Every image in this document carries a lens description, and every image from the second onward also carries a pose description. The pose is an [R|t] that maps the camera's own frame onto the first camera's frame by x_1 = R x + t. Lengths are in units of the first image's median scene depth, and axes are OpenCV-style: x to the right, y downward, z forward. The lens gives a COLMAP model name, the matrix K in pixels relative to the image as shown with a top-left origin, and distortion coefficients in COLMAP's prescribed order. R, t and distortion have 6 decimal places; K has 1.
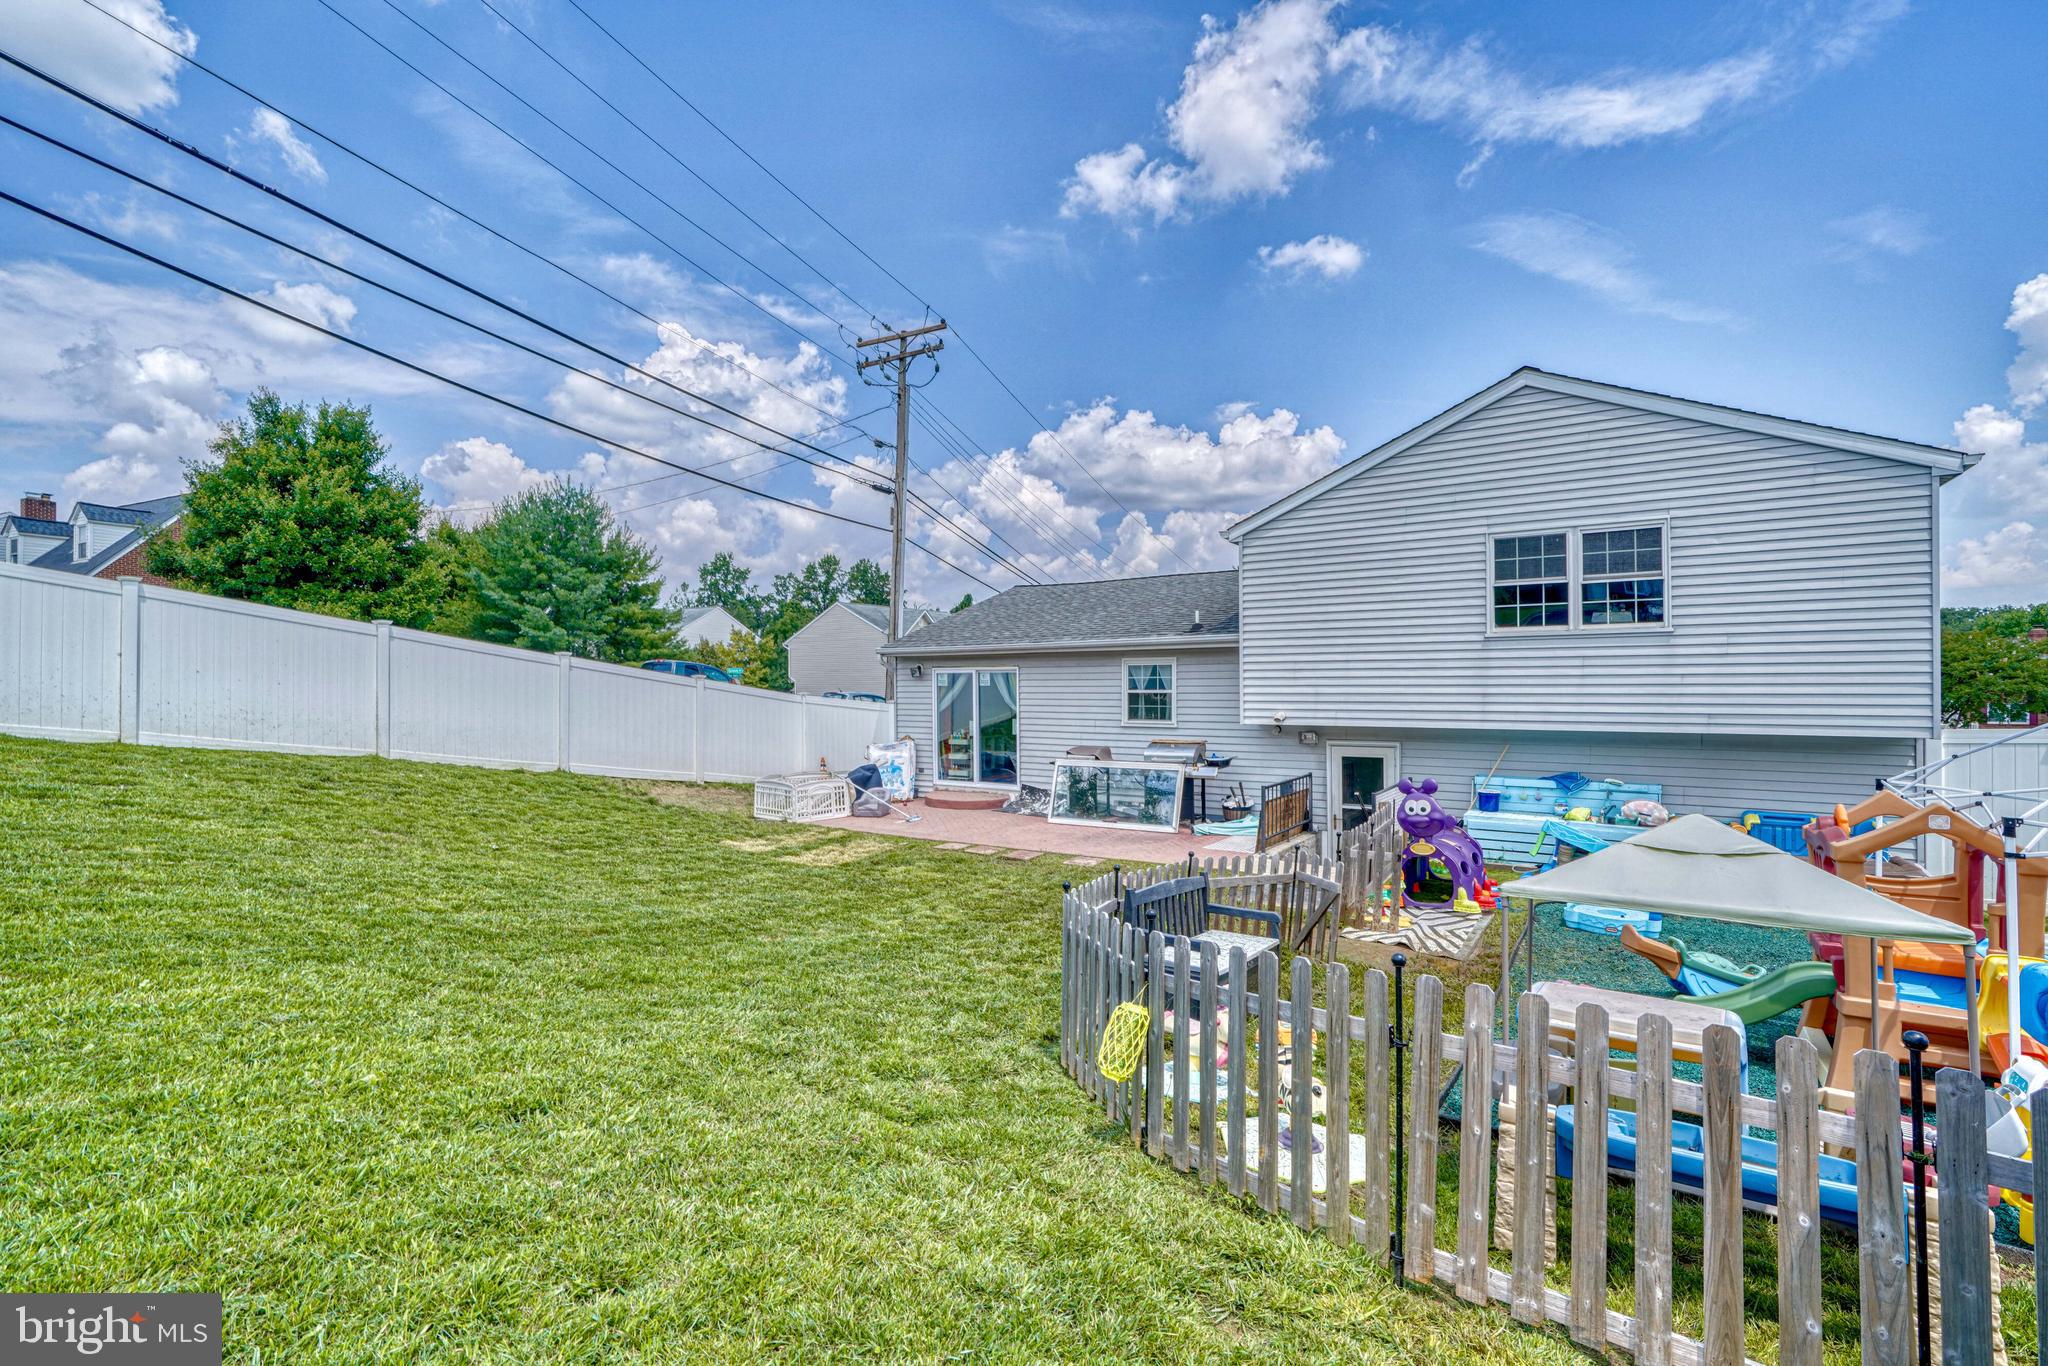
lens RADIAL K [[918.0, 0, 1021.8], [0, 918.0, 683.8], [0, 0, 1]] dist [-0.010256, 0.005427]
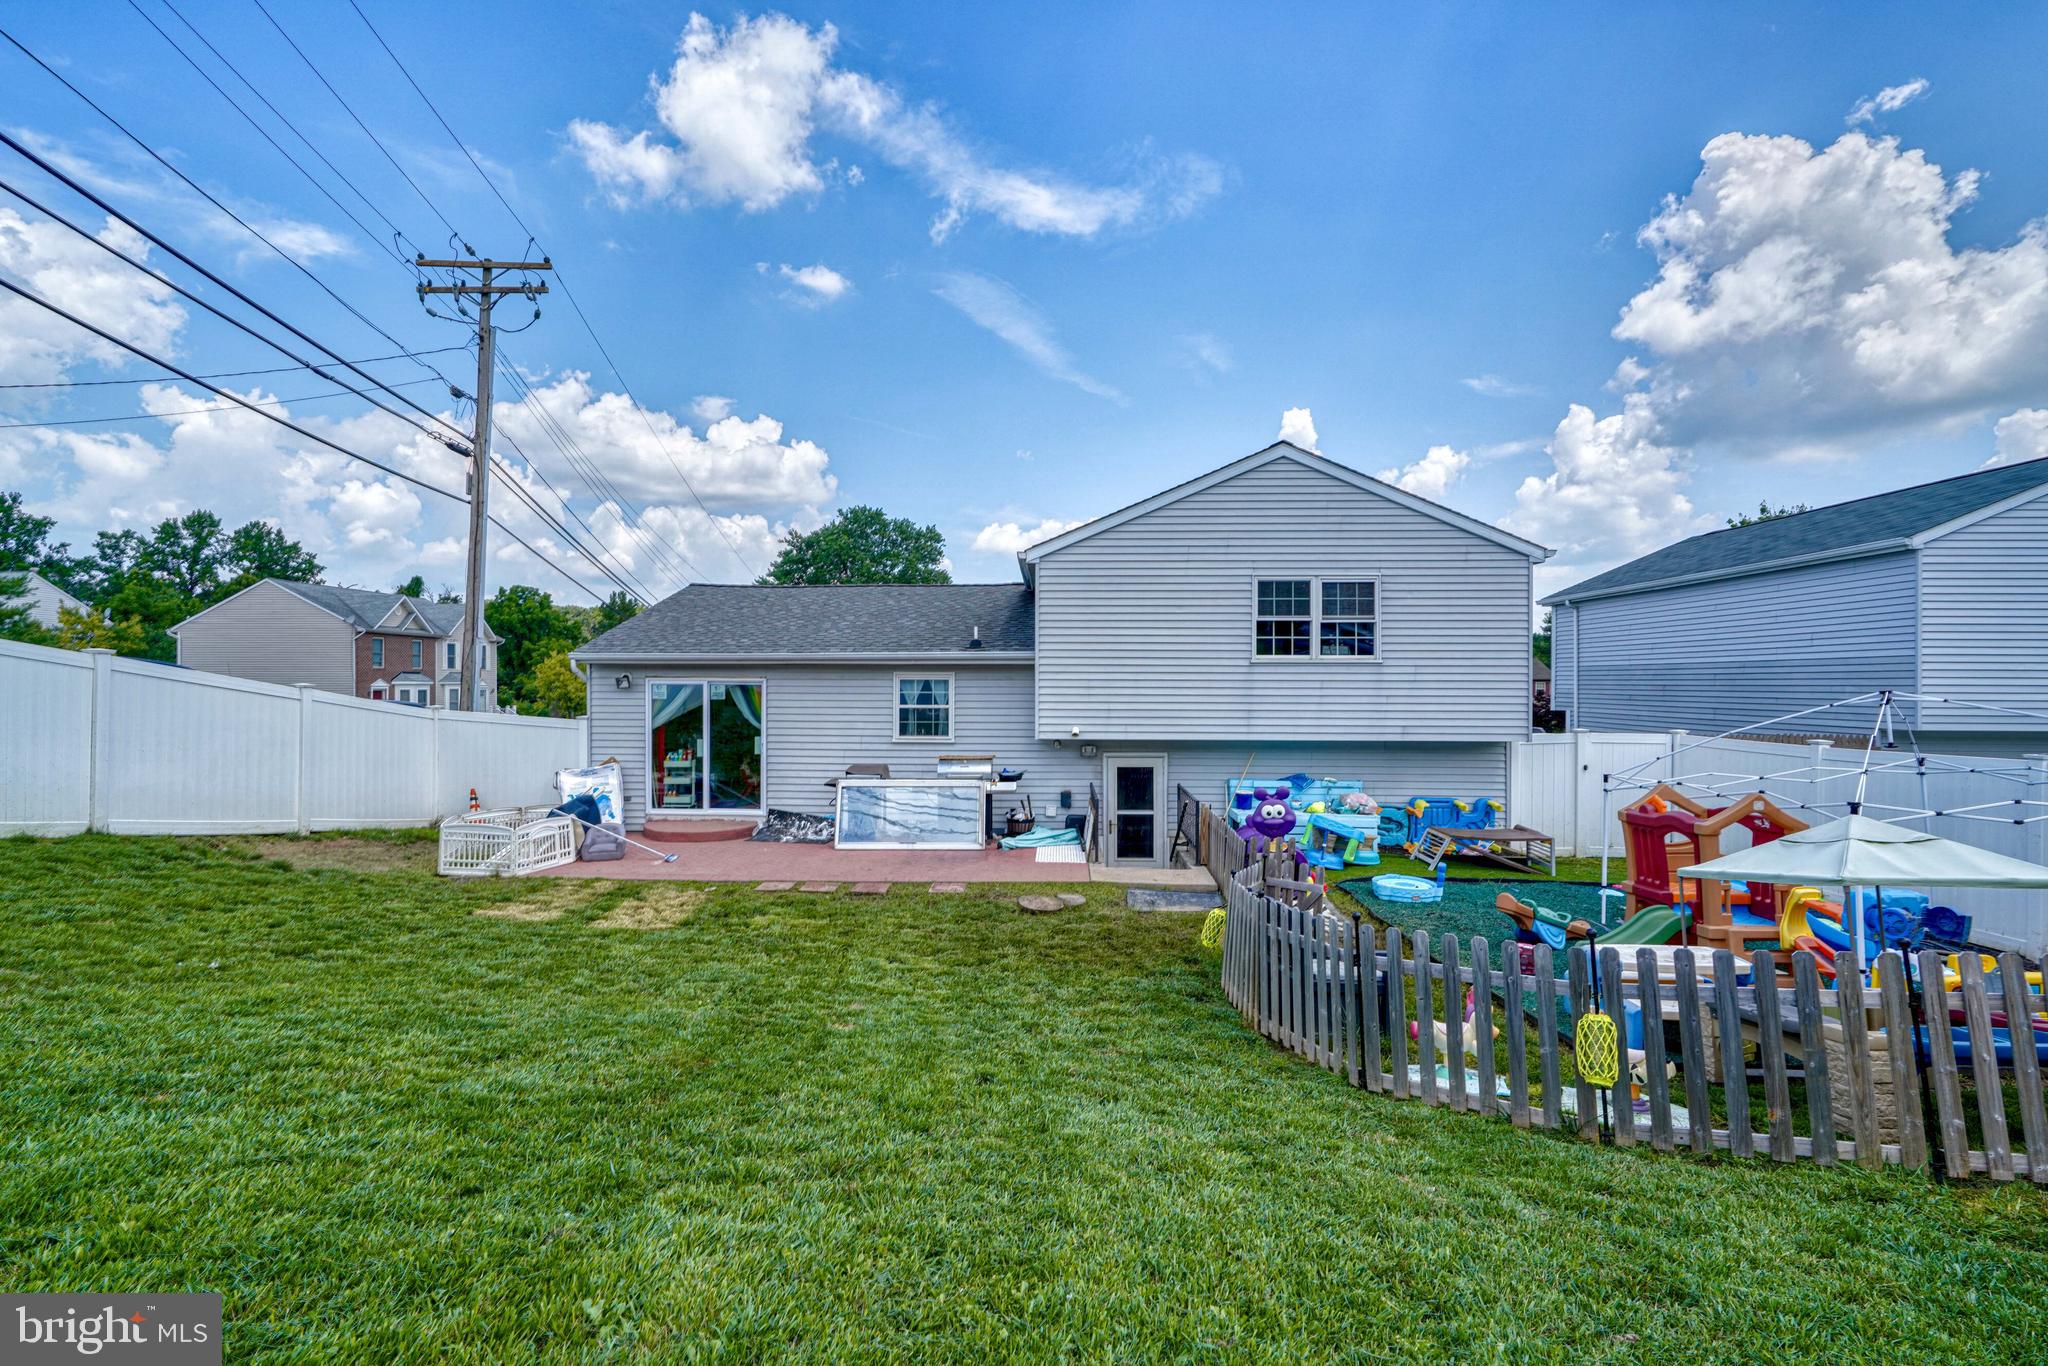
lens RADIAL K [[918.0, 0, 1021.8], [0, 918.0, 683.8], [0, 0, 1]] dist [-0.010256, 0.005427]
pose [[0.852569, 0.009952, 0.522520, -0.279573], [-0.008131, 0.999950, -0.005777, -0.011070], [-0.522552, 0.000676, 0.852607, 0.108780]]
